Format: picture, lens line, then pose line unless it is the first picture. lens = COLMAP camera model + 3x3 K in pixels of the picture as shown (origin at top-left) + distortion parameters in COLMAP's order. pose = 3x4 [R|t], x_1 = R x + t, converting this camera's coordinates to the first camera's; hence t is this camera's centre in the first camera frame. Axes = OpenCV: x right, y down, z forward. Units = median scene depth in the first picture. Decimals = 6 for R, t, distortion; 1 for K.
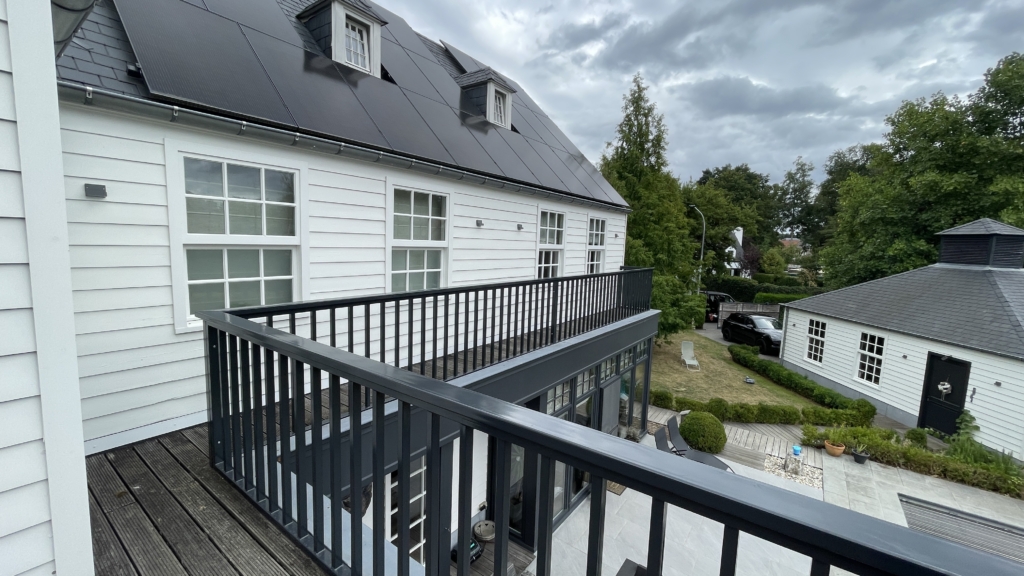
lens RADIAL K [[410.9, 0, 512.0], [0, 410.9, 288.0], [0, 0, 1]] dist [-0.001623, -0.000546]
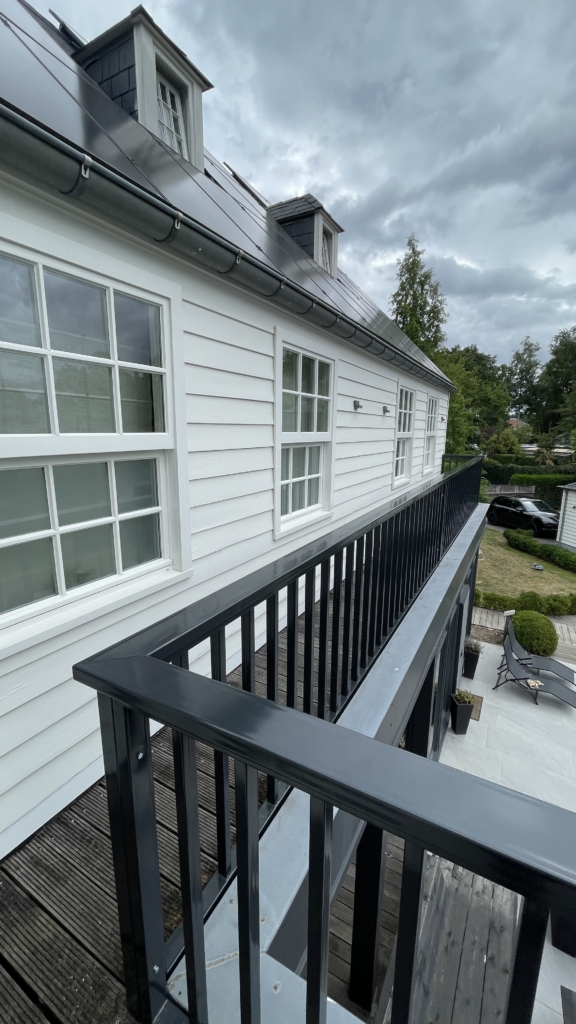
lens RADIAL K [[410.9, 0, 288.0], [0, 410.9, 512.0], [0, 0, 1]] dist [-0.001623, -0.000546]
pose [[0.992089, -0.052202, 0.114164, -0.101474], [0.042017, 0.995067, 0.089868, -0.015219], [-0.118292, -0.084360, 0.989389, 0.105166]]
